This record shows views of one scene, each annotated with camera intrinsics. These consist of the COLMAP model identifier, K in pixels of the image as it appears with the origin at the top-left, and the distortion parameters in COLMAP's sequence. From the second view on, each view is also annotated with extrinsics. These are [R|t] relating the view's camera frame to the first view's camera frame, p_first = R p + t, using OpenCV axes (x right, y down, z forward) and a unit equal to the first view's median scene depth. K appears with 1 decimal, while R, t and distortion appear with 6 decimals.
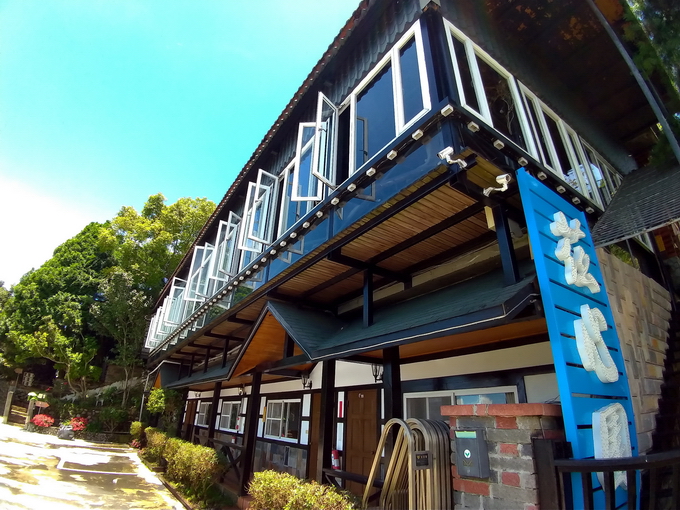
lens RADIAL K [[355.5, 0, 337.9], [0, 355.5, 253.3], [0, 0, 1]] dist [-0.092888, -0.001258]
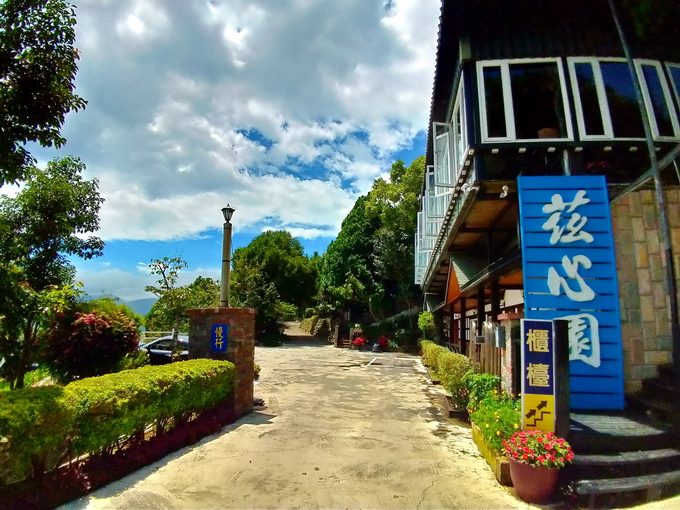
lens RADIAL K [[355.5, 0, 337.9], [0, 355.5, 253.3], [0, 0, 1]] dist [-0.092888, -0.001258]
pose [[0.711506, -0.143162, -0.687941, 0.171542], [0.285775, 0.953358, 0.097168, -0.053184], [0.641943, -0.265732, 0.719232, -0.135795]]
